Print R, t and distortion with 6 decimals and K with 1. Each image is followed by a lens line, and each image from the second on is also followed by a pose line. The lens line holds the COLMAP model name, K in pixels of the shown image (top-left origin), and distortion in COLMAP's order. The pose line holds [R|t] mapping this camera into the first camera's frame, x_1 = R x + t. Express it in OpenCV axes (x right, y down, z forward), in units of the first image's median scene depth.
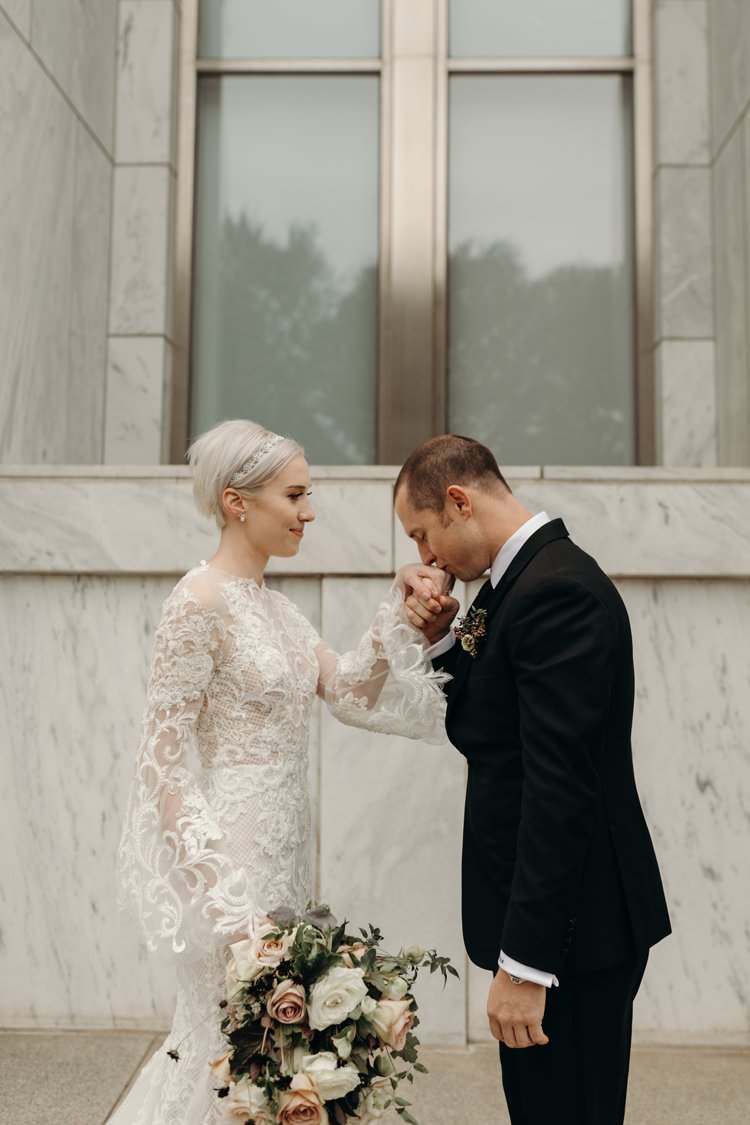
lens RADIAL K [[1371.4, 0, 380.2], [0, 1371.4, 557.1], [0, 0, 1]] dist [0.009174, 0.000000]
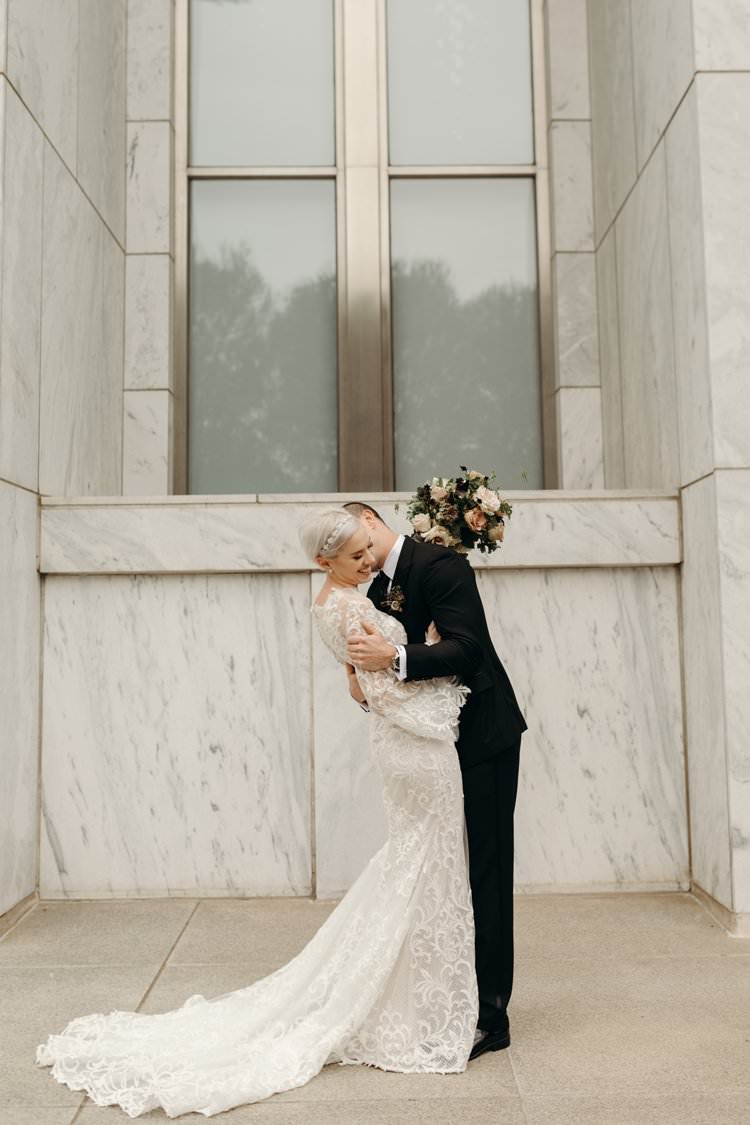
lens RADIAL K [[1371.4, 0, 366.9], [0, 1371.4, 566.1], [0, 0, 1]] dist [0.009174, 0.000000]
pose [[0.999247, -0.019950, 0.033268, -0.031210], [0.020130, 0.999785, -0.005073, 0.016285], [-0.033159, 0.005739, 0.999434, -0.402290]]
